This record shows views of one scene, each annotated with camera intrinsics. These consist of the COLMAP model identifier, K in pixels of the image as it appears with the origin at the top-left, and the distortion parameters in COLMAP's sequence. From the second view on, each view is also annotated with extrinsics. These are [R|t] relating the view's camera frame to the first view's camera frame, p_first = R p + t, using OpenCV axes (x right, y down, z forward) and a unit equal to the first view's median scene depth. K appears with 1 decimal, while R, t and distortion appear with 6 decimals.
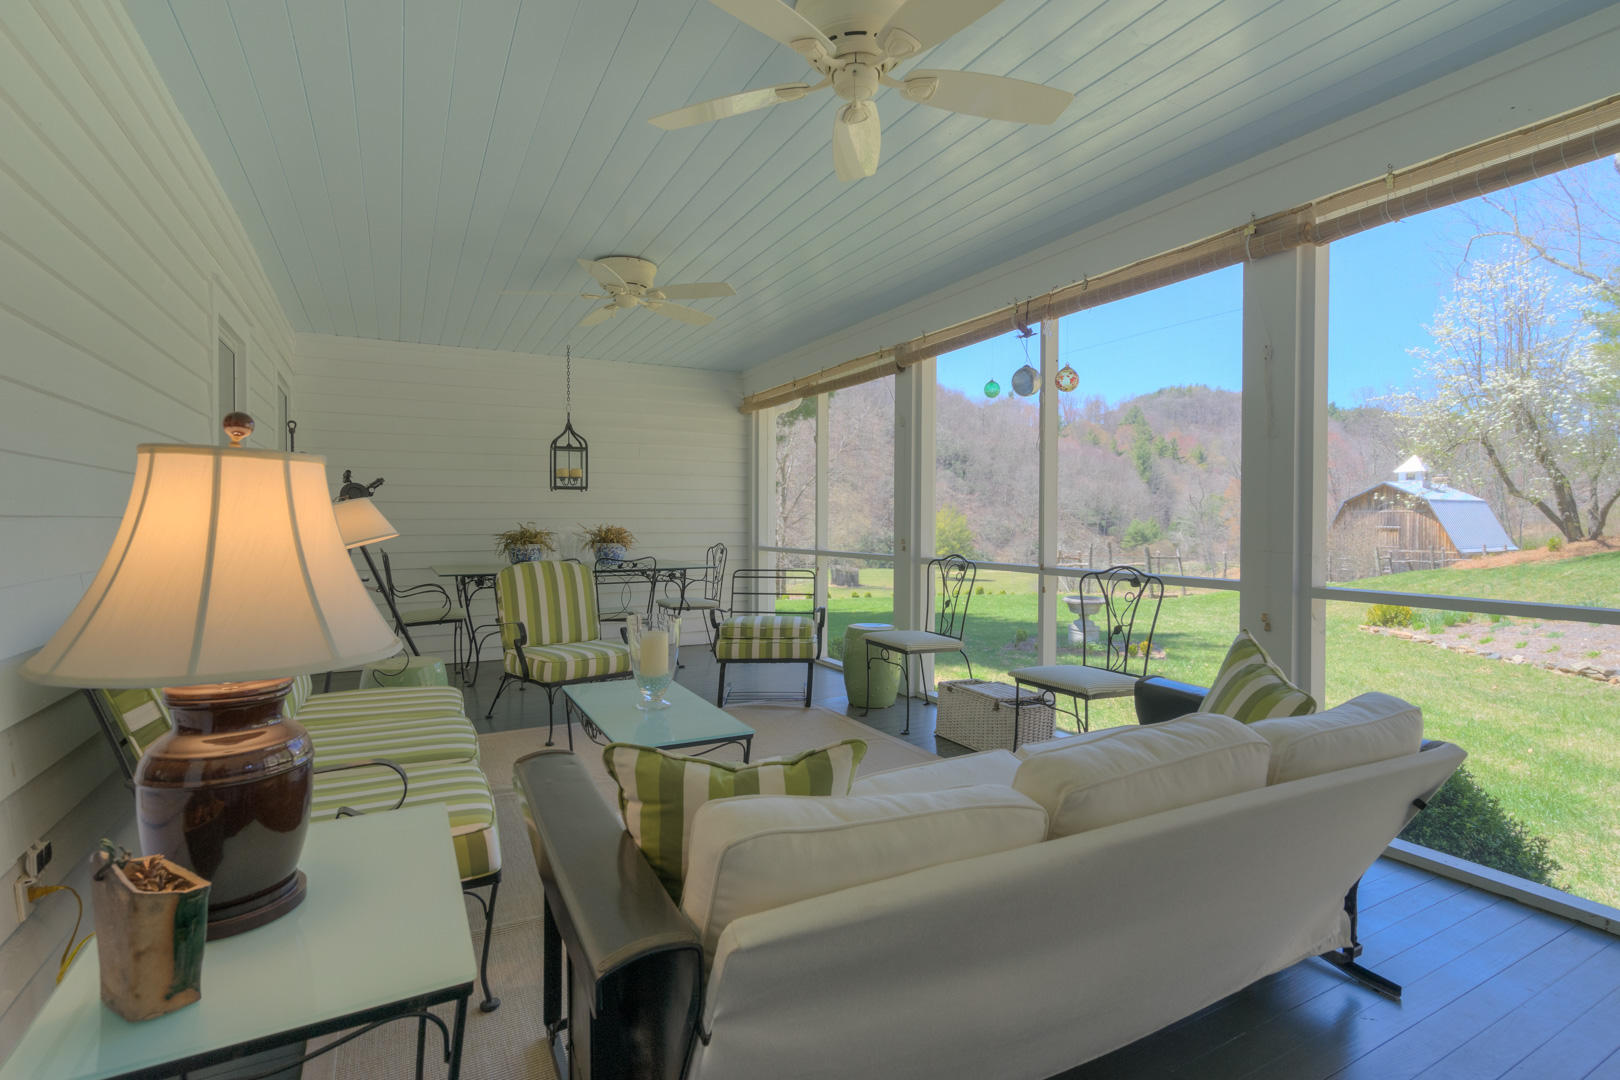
lens RADIAL K [[768.3, 0, 810.0], [0, 768.3, 540.0], [0, 0, 1]] dist [-0.003401, -0.000549]
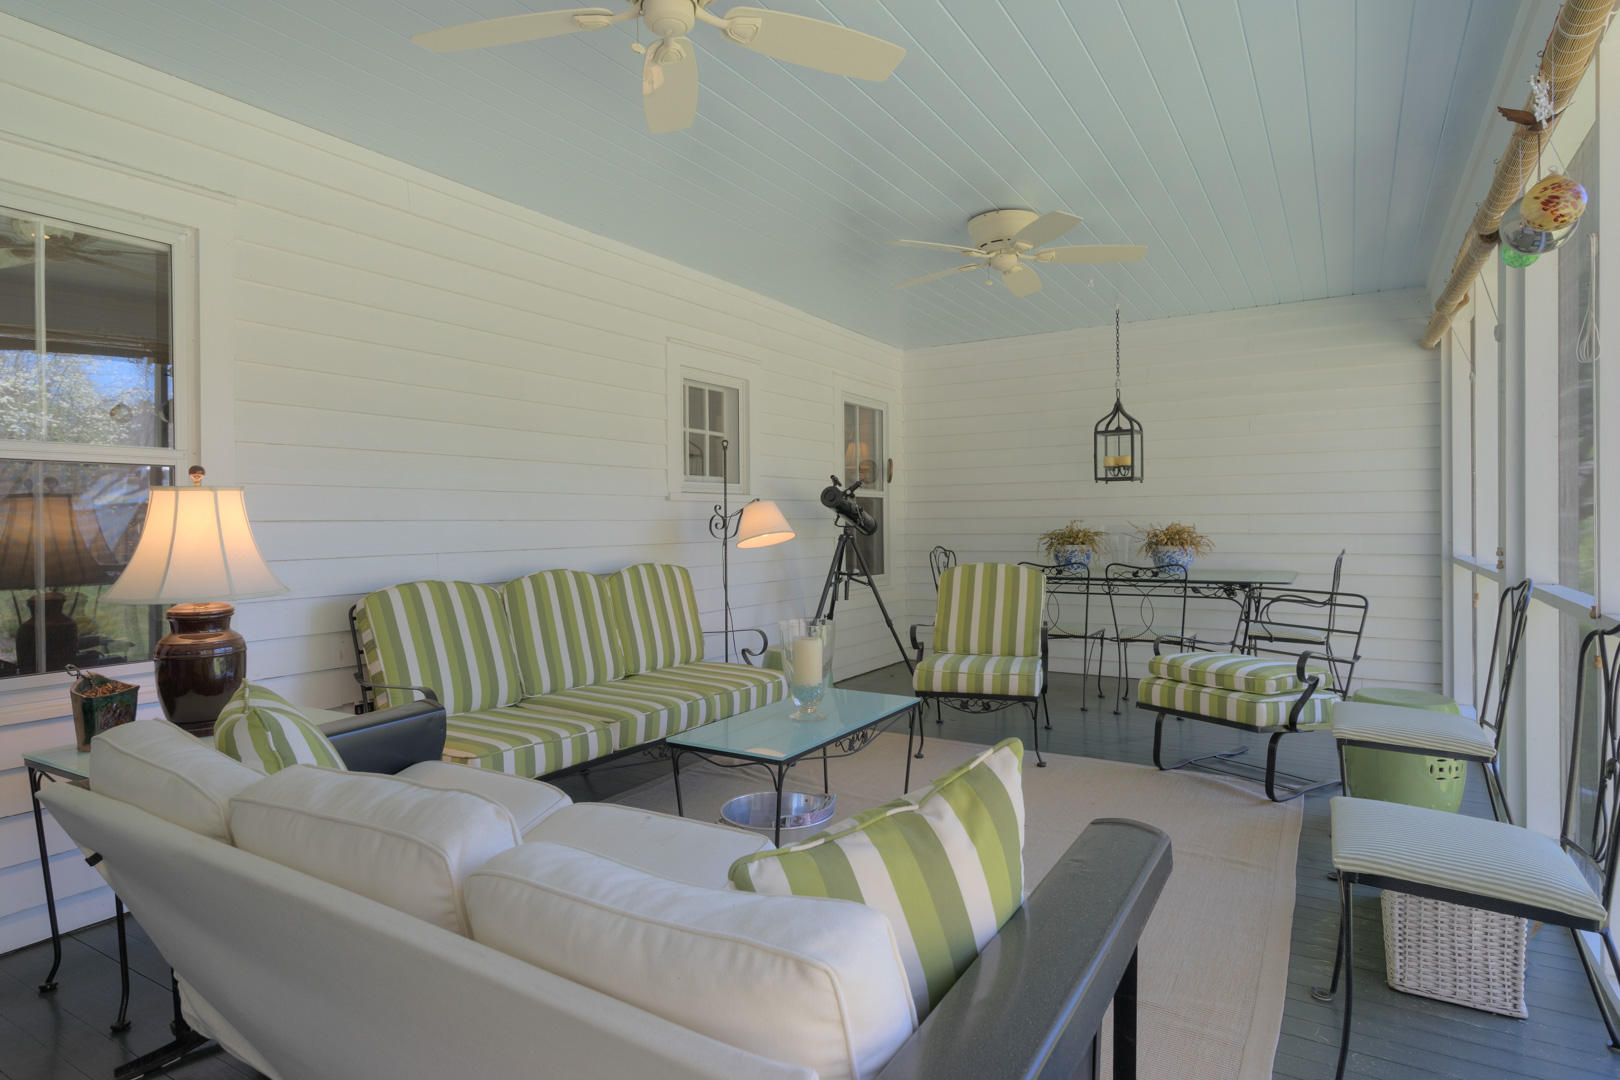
lens RADIAL K [[876.9, 0, 810.0], [0, 876.9, 540.0], [0, 0, 1]] dist [-0.001733, -0.000265]
pose [[0.499430, 0.012081, -0.866270, 0.373567], [-0.012704, 0.999897, 0.006620, -0.003401], [0.866261, 0.007699, 0.499532, 0.243449]]
